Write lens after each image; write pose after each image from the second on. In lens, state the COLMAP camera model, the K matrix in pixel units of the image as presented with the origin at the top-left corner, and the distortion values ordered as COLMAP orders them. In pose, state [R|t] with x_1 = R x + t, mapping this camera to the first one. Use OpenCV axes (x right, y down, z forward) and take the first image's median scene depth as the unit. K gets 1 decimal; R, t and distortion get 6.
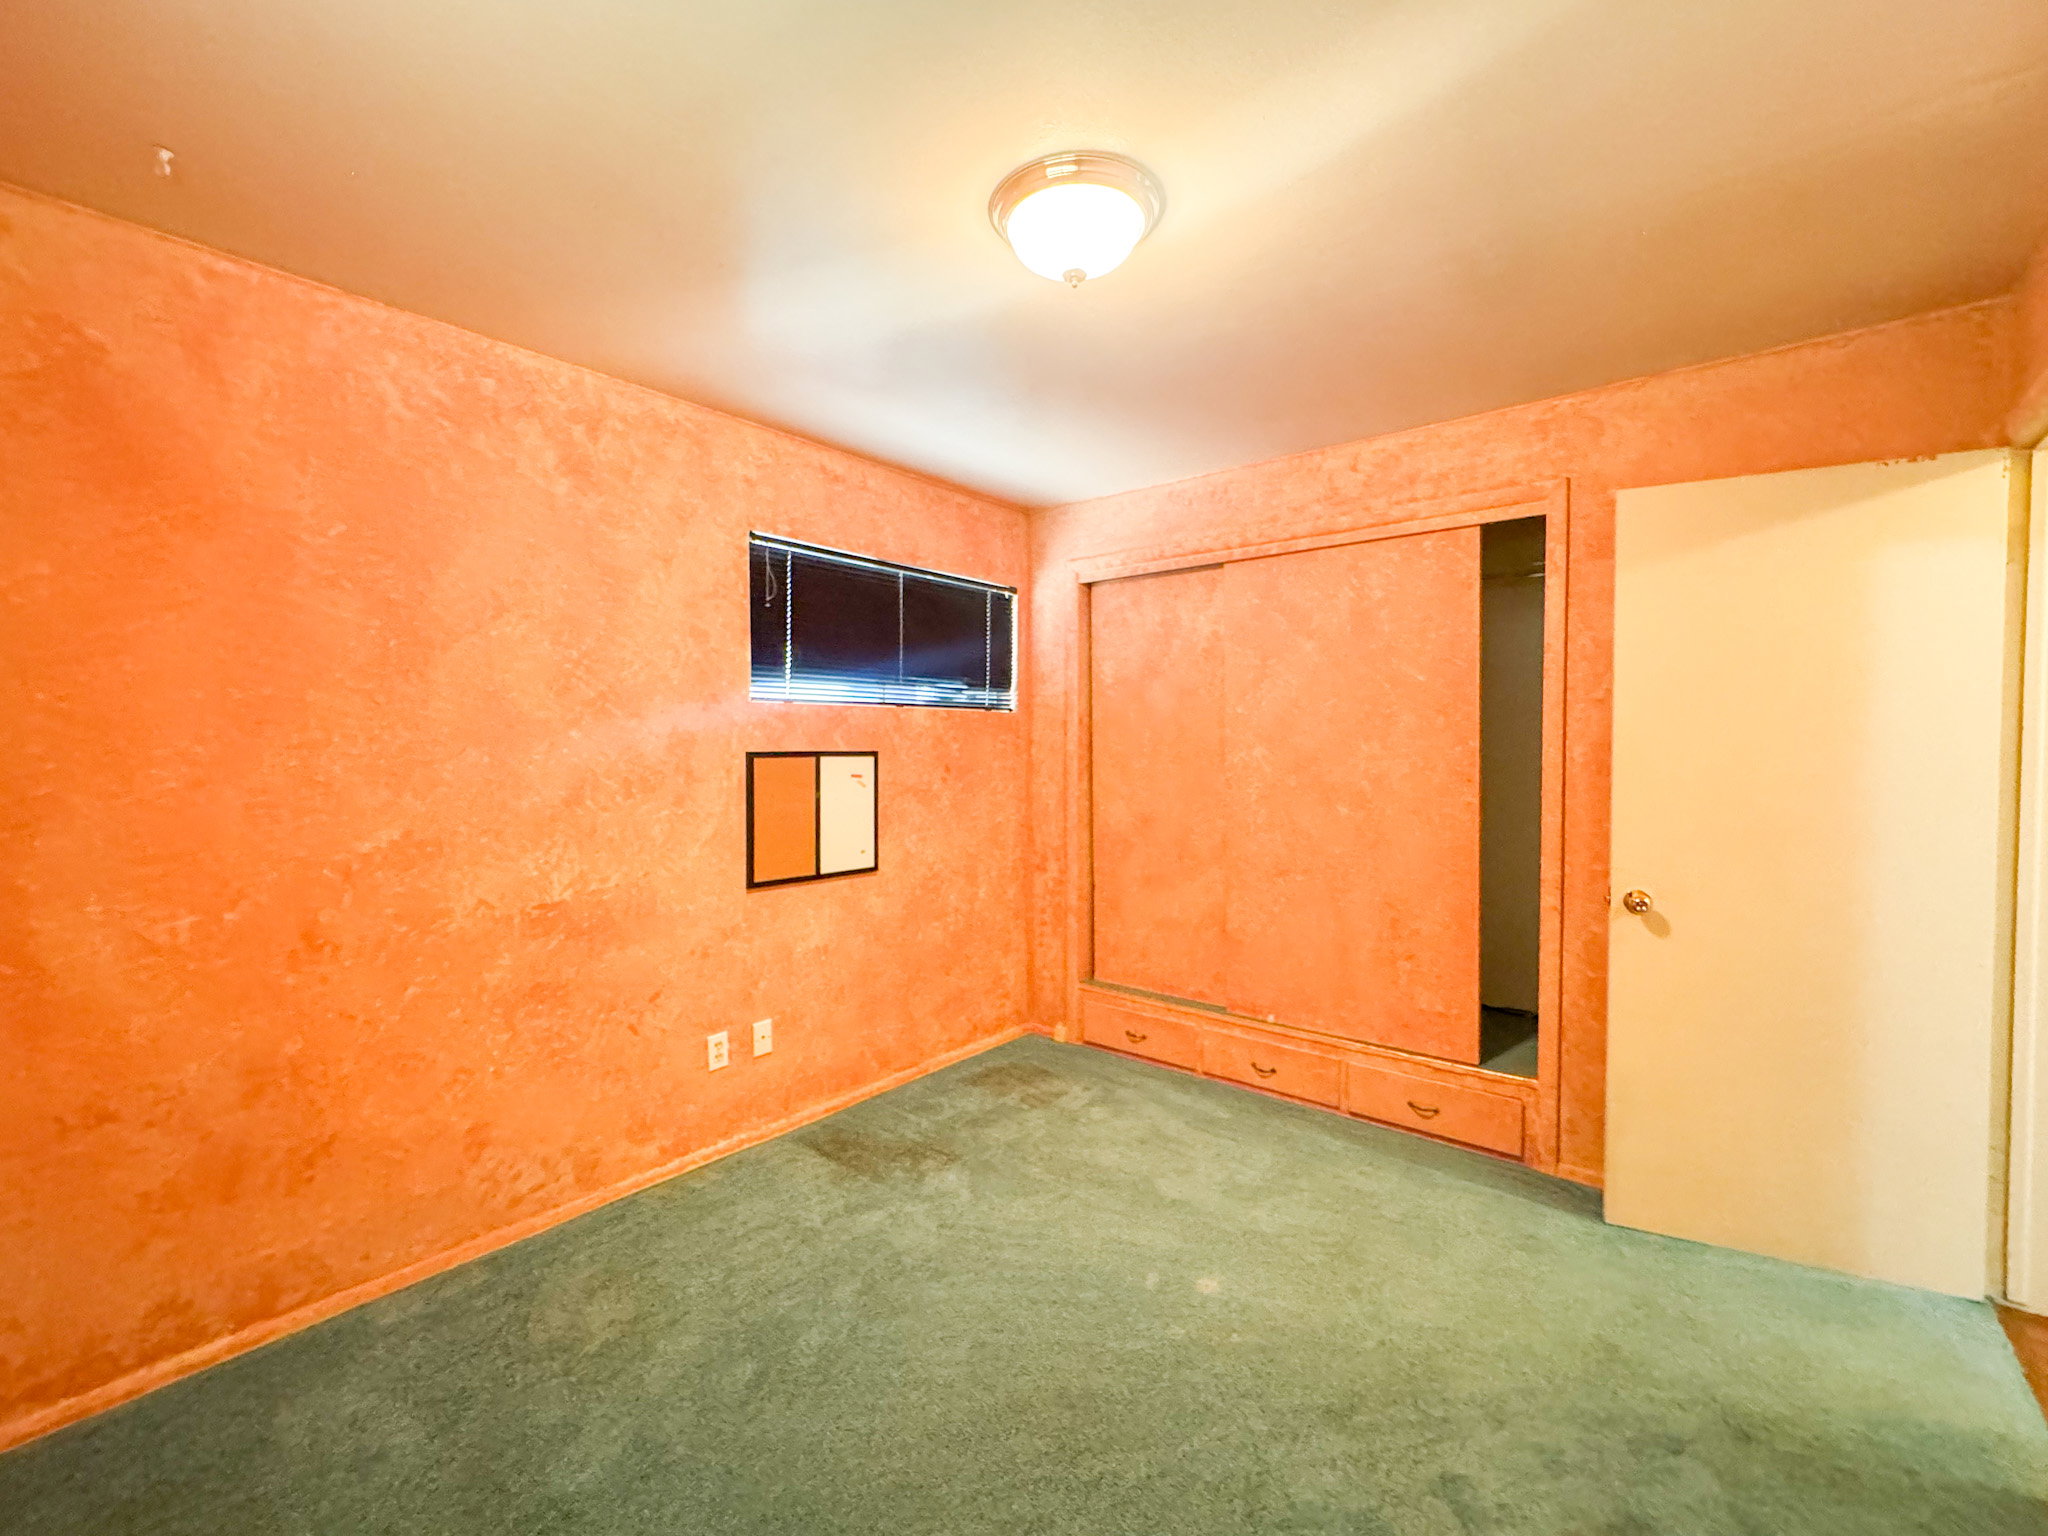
lens RADIAL K [[852.1, 0, 1030.3], [0, 852.1, 767.3], [0, 0, 1]] dist [-0.000757, 0.001352]
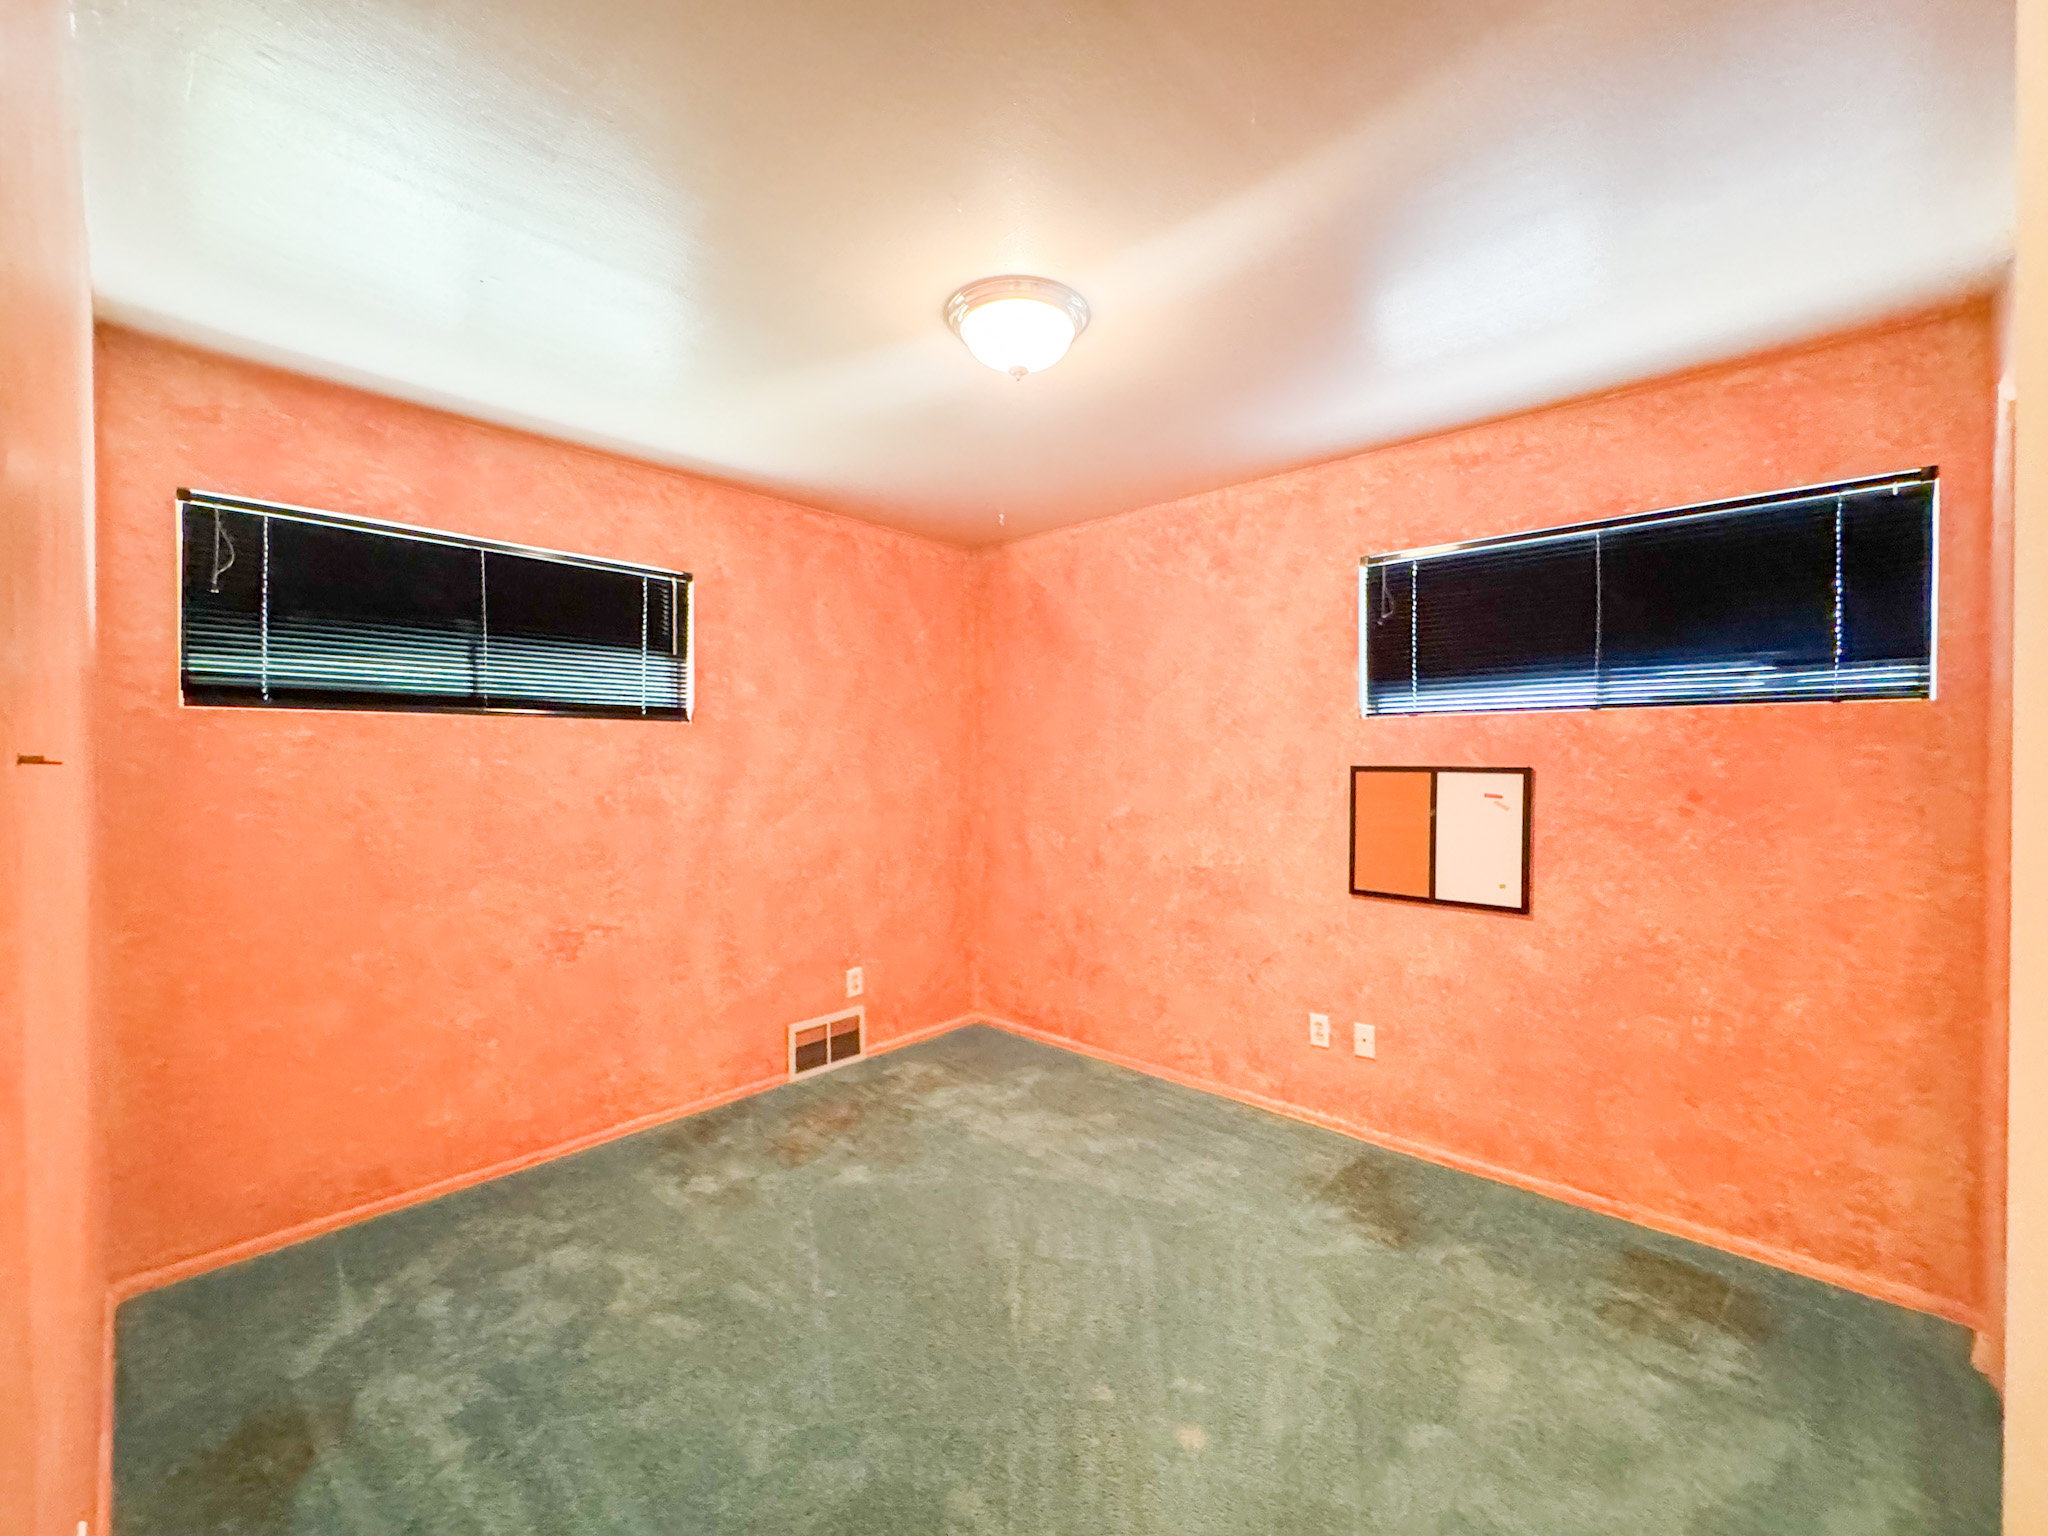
lens RADIAL K [[852.1, 0, 1030.3], [0, 852.1, 767.3], [0, 0, 1]] dist [-0.000757, 0.001352]
pose [[-0.048305, 0.014771, -0.998723, 0.774542], [-0.027034, 0.999505, 0.016090, -0.023000], [0.998467, 0.027777, -0.047882, 0.662406]]
